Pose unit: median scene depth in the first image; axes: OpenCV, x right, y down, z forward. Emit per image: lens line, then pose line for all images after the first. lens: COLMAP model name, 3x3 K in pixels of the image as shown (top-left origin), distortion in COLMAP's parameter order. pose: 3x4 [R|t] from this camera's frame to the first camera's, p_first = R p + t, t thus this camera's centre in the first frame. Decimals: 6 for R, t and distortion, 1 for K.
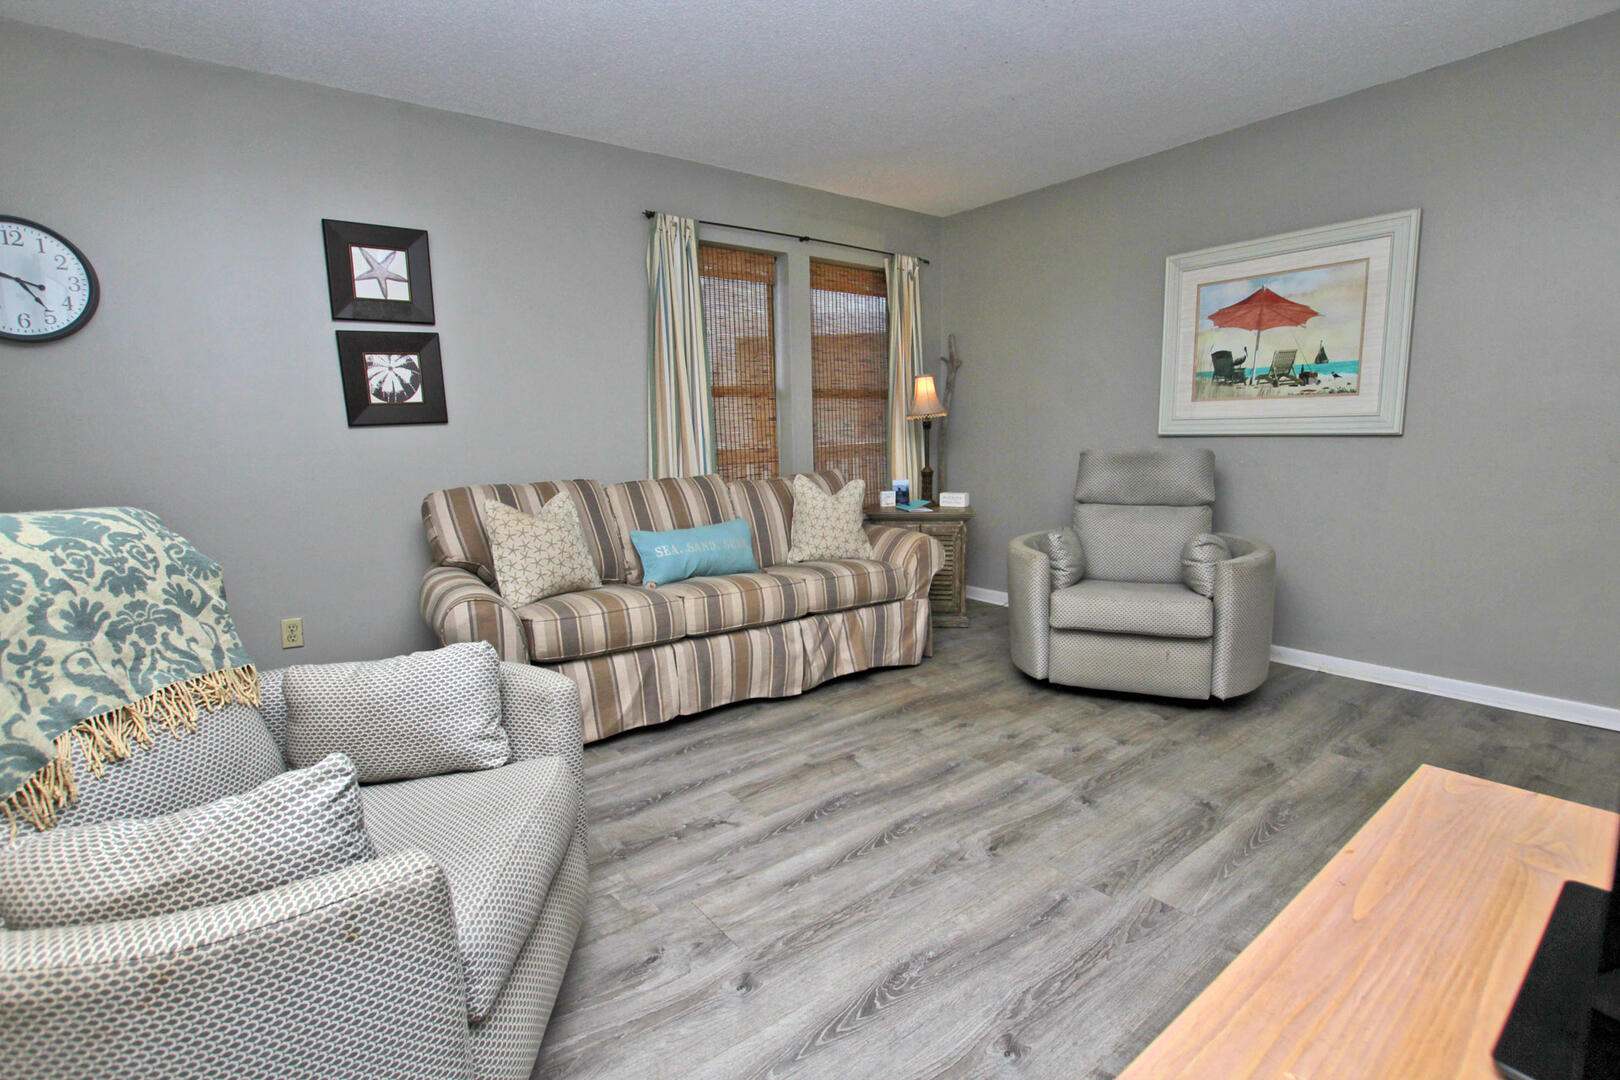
lens RADIAL K [[749.9, 0, 806.4], [0, 749.9, 549.8], [0, 0, 1]] dist [-0.036226, 0.003089]
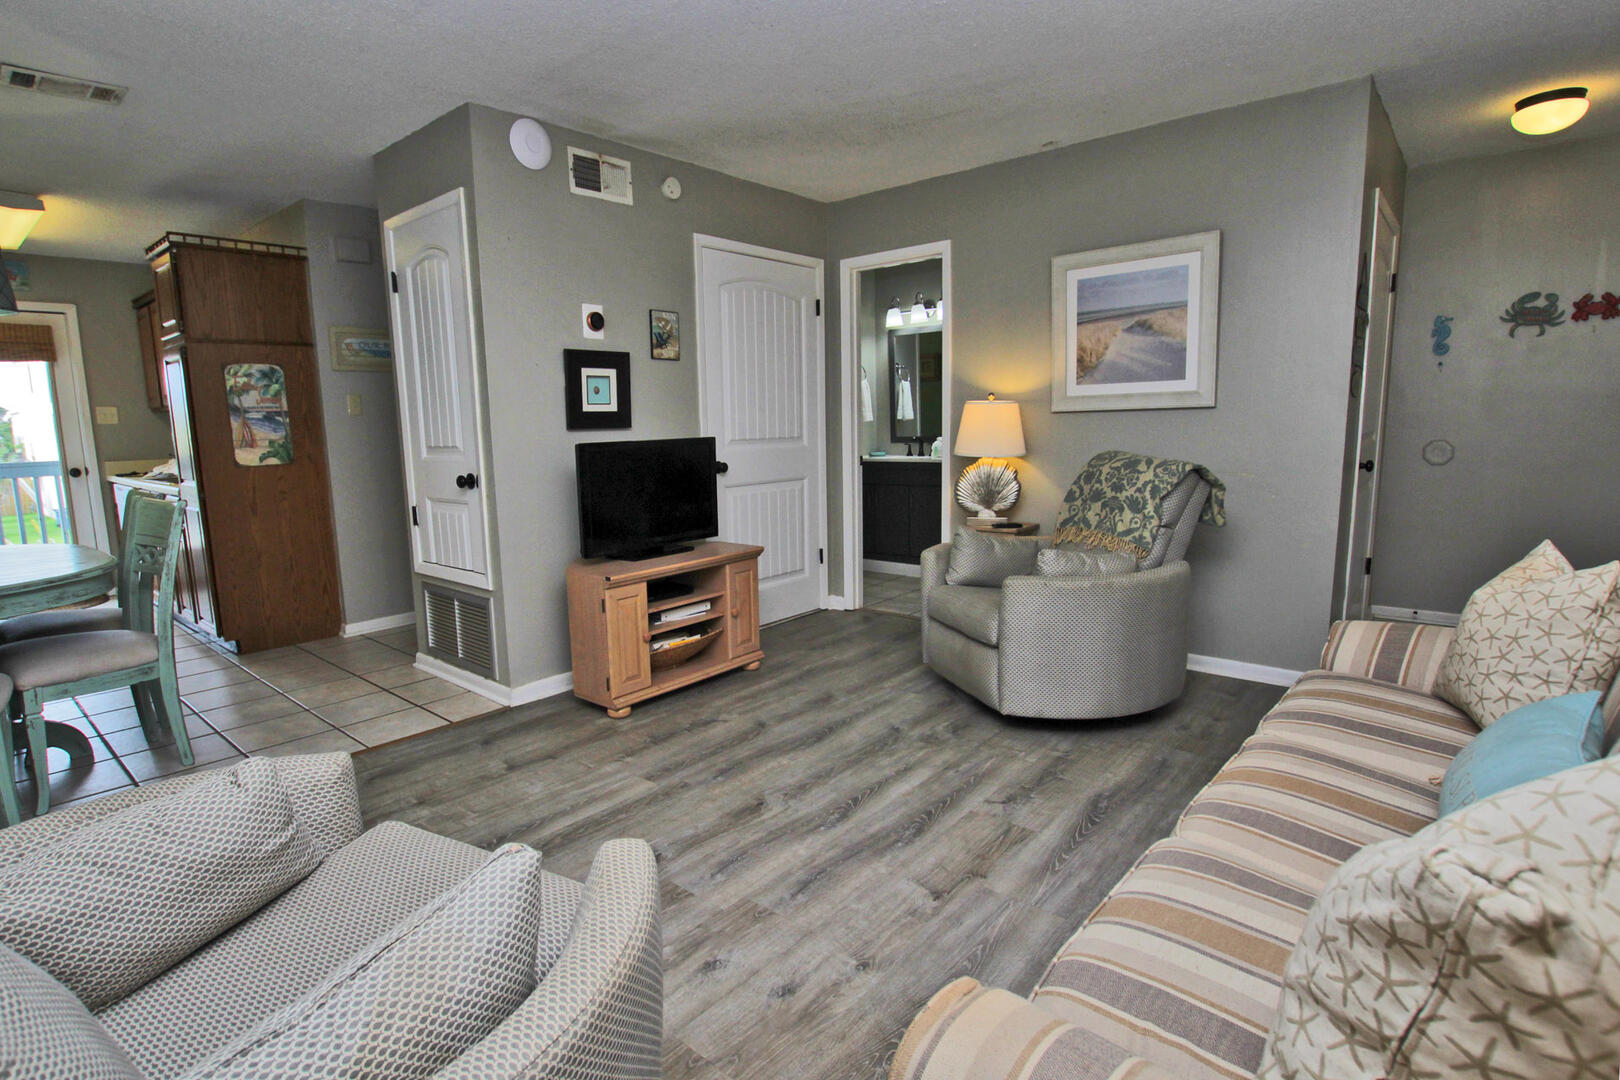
lens RADIAL K [[816.6, 0, 765.0], [0, 816.6, 551.4], [0, 0, 1]] dist [-0.030750, 0.000478]
pose [[-0.981928, 0.074909, -0.173796, 0.319575], [0.018088, 0.951274, 0.307817, -0.275315], [0.188386, 0.299111, -0.935438, 1.525808]]
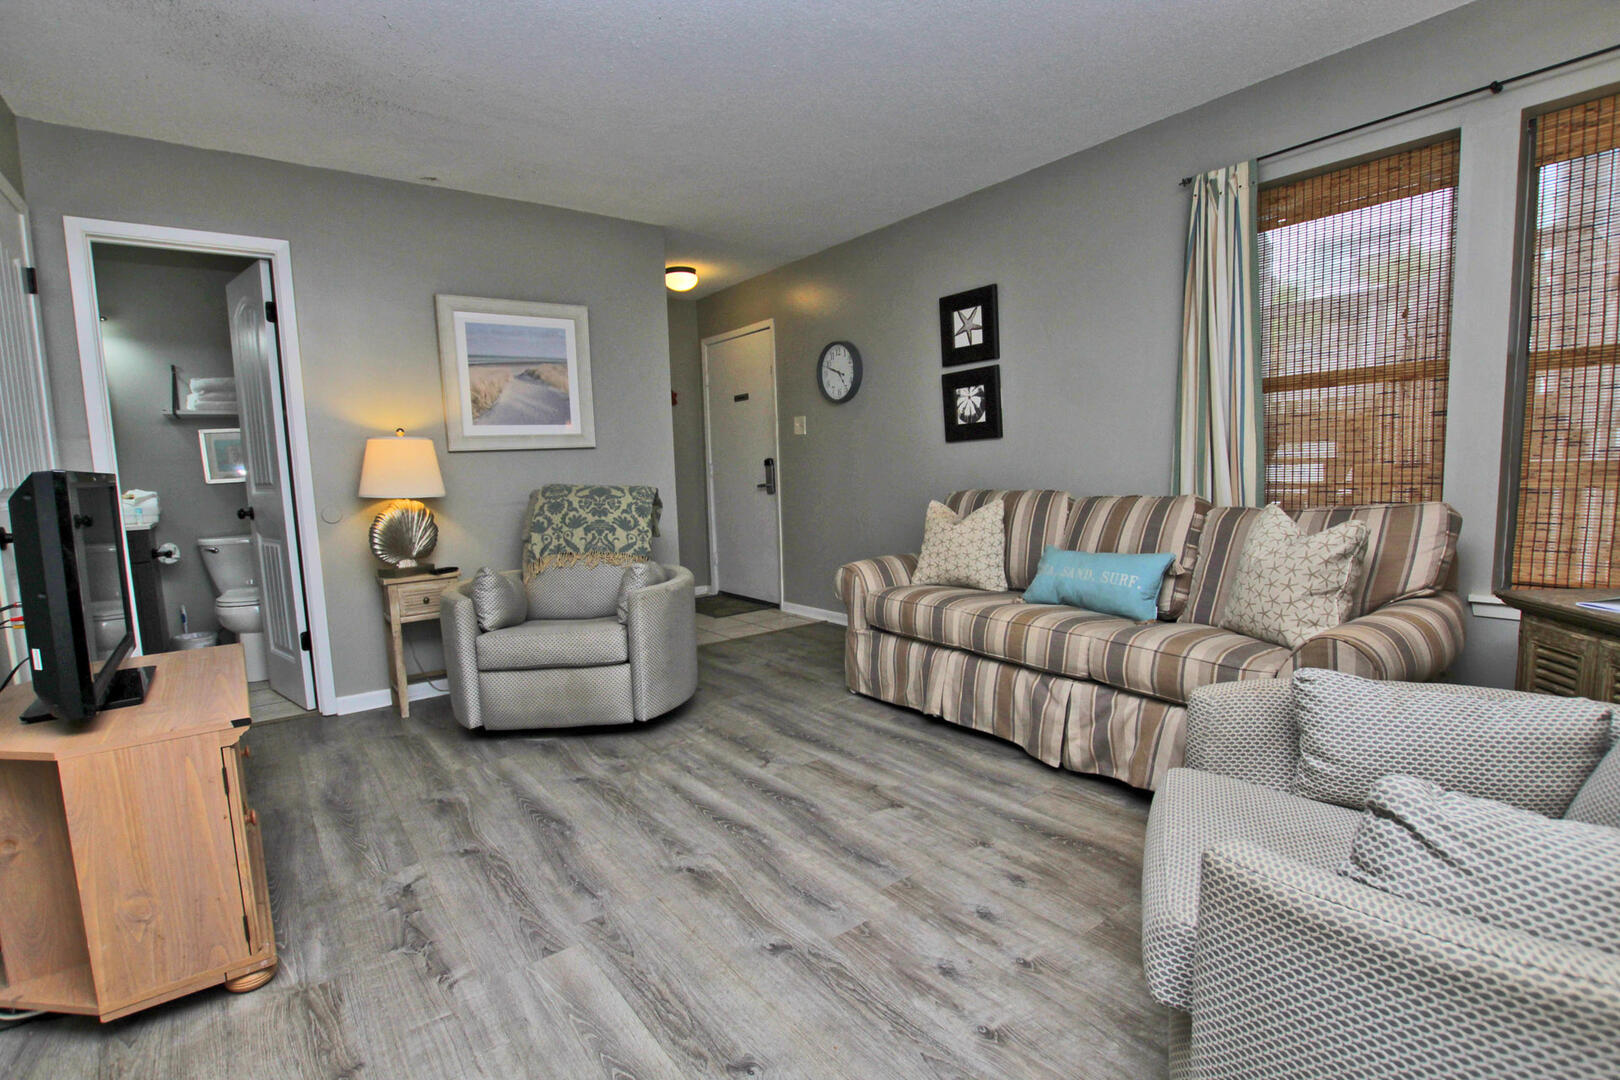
lens RADIAL K [[756.2, 0, 812.1], [0, 756.2, 544.1], [0, 0, 1]] dist [-0.020223, 0.001254]
pose [[0.007861, 0.128562, -0.991670, 0.886315], [-0.121327, 0.984497, 0.126670, -0.136644], [0.992581, 0.119321, 0.023337, 0.793836]]
